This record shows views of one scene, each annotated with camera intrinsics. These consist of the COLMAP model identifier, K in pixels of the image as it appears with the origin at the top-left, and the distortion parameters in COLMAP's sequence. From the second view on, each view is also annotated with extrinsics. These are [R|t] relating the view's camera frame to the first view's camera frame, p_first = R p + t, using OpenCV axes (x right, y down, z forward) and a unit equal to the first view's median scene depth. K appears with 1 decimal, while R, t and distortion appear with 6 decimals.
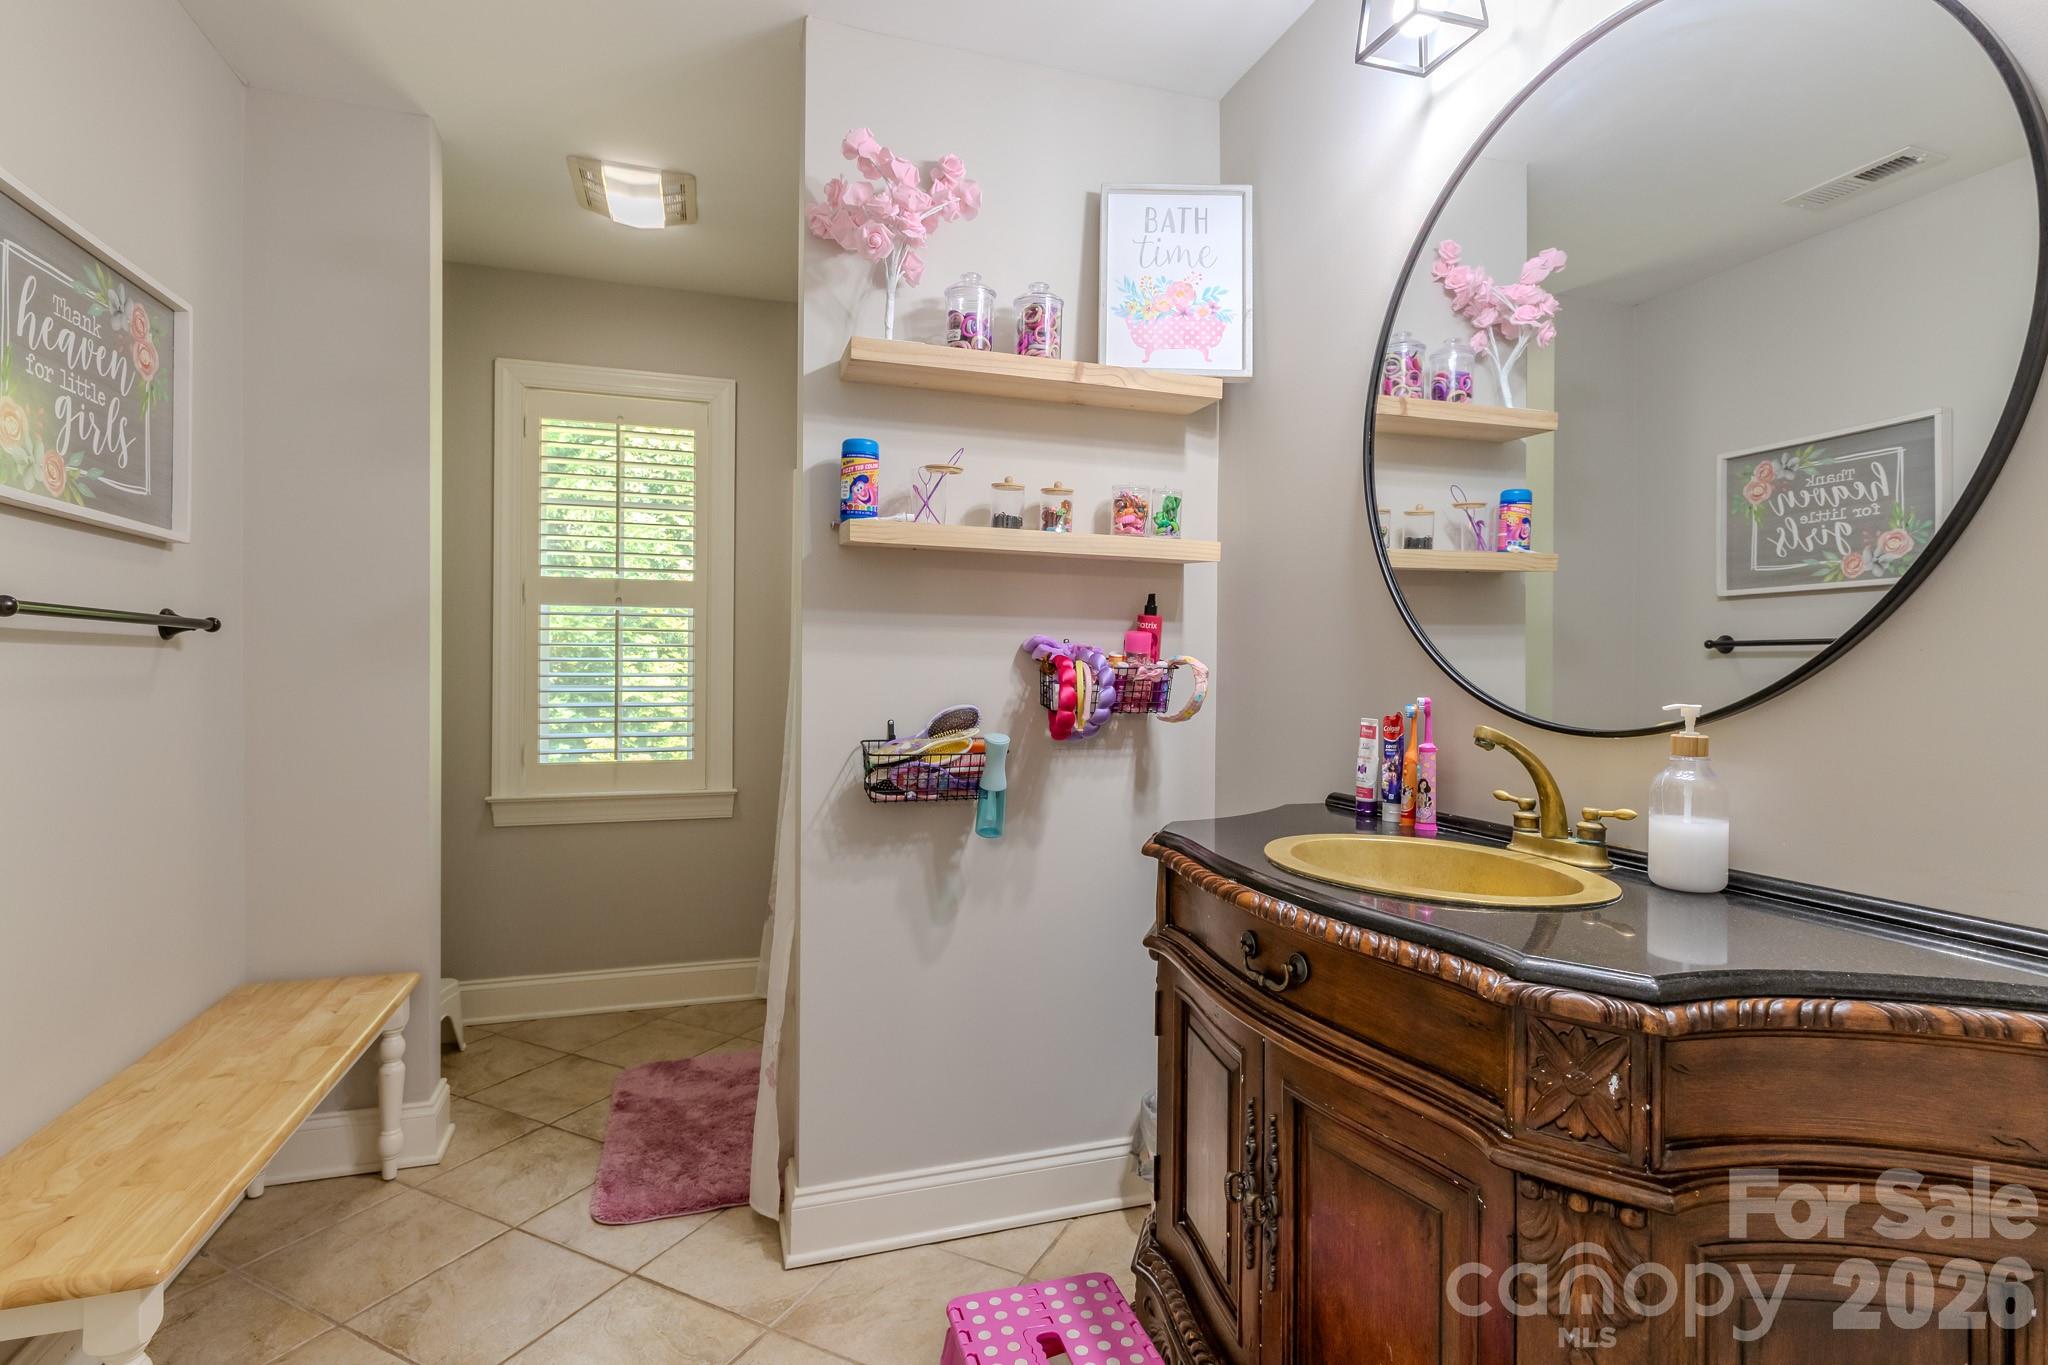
lens RADIAL K [[989.2, 0, 1021.7], [0, 989.2, 675.9], [0, 0, 1]] dist [0.004238, -0.001099]
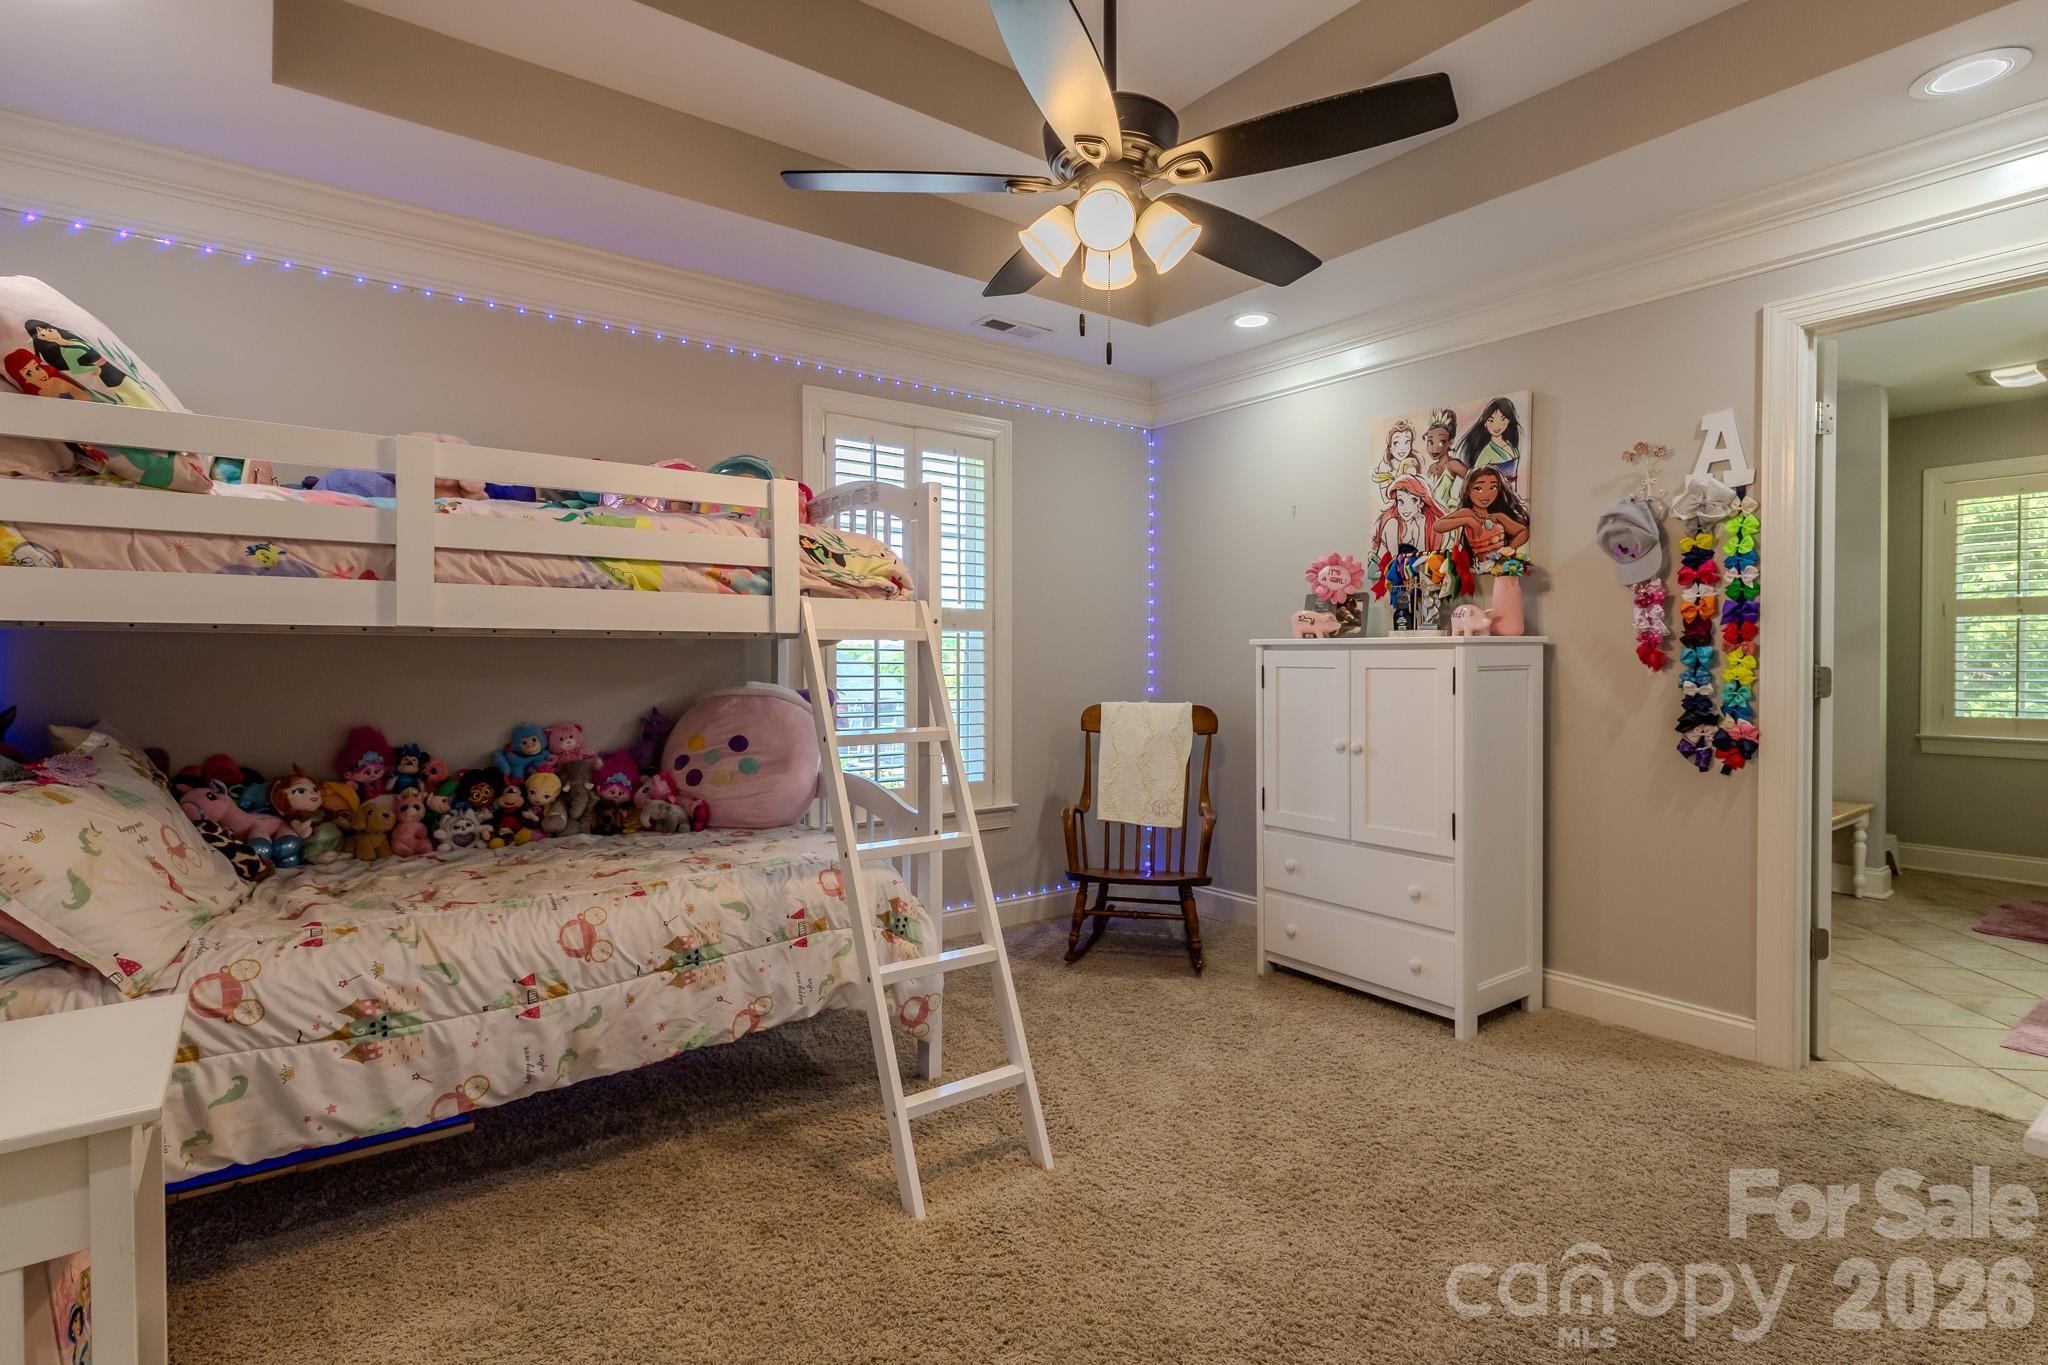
lens RADIAL K [[989.2, 0, 1024.6], [0, 989.2, 675.3], [0, 0, 1]] dist [0.004238, -0.001099]
pose [[0.325293, 0.005611, -0.945597, 0.551765], [0.003373, 0.999969, 0.007094, 0.006026], [0.945607, -0.005497, 0.325264, -0.965506]]
